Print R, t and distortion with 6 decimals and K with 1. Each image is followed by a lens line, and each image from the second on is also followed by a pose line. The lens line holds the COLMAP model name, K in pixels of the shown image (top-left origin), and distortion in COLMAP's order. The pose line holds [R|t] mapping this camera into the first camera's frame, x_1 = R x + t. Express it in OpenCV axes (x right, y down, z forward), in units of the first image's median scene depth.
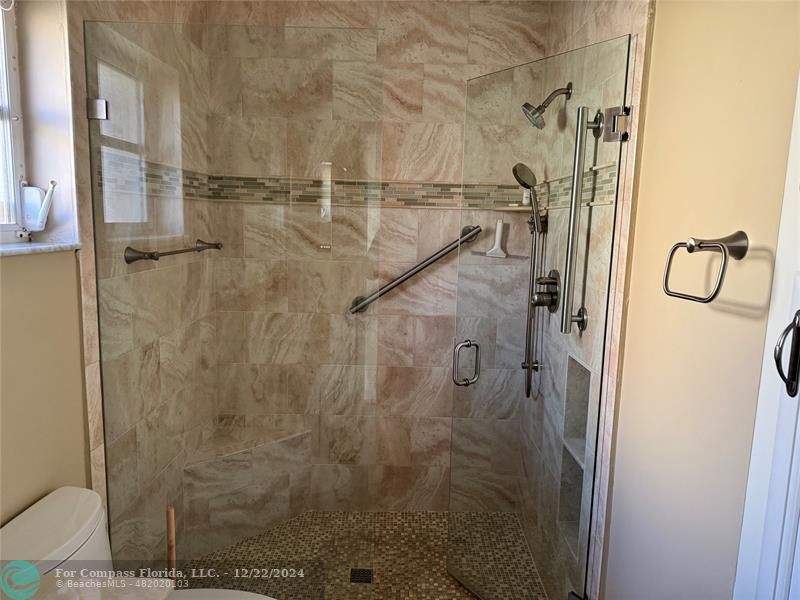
lens RADIAL K [[557.2, 0, 400.0], [0, 557.2, 300.0], [0, 0, 1]] dist [0.147801, -0.224862]
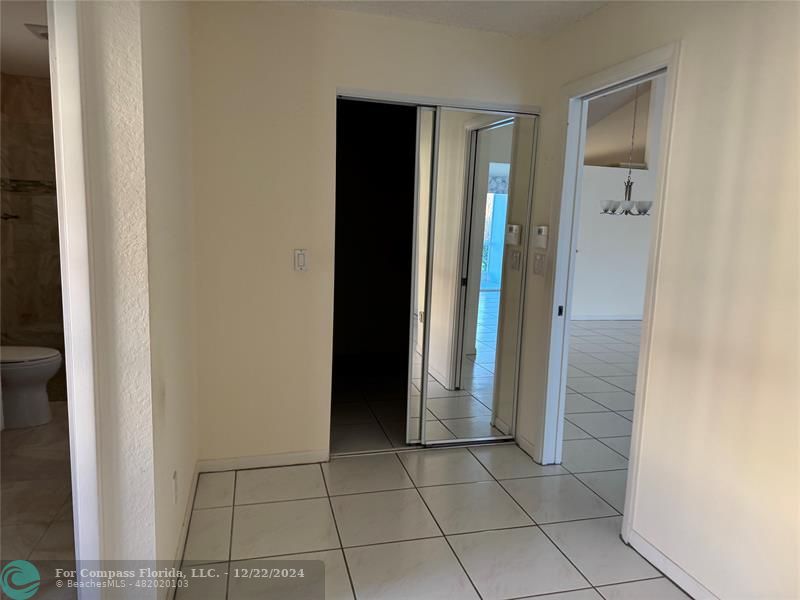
lens RADIAL K [[560.2, 0, 400.1], [0, 560.2, 304.2], [0, 0, 1]] dist [0.076820, -0.082117]
pose [[0.966197, -0.029653, 0.256093, 0.397231], [0.027214, 0.999544, 0.013061, 0.195023], [-0.256364, -0.005651, 0.966564, -1.110898]]
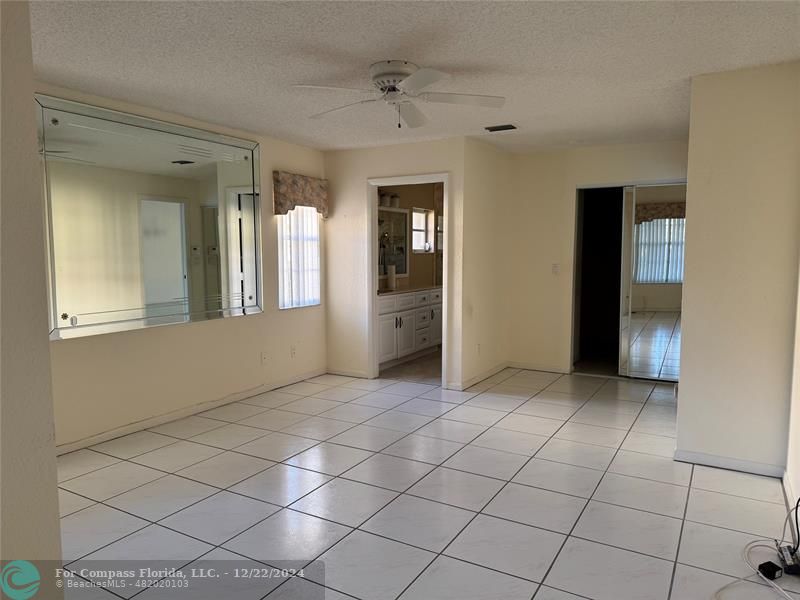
lens RADIAL K [[557.2, 0, 400.0], [0, 557.2, 300.0], [0, 0, 1]] dist [0.147801, -0.224862]
pose [[0.868253, 0.016337, -0.495853, 1.152067], [-0.047692, 0.997577, -0.050644, 0.406570], [0.493824, 0.067621, 0.866928, -2.388424]]
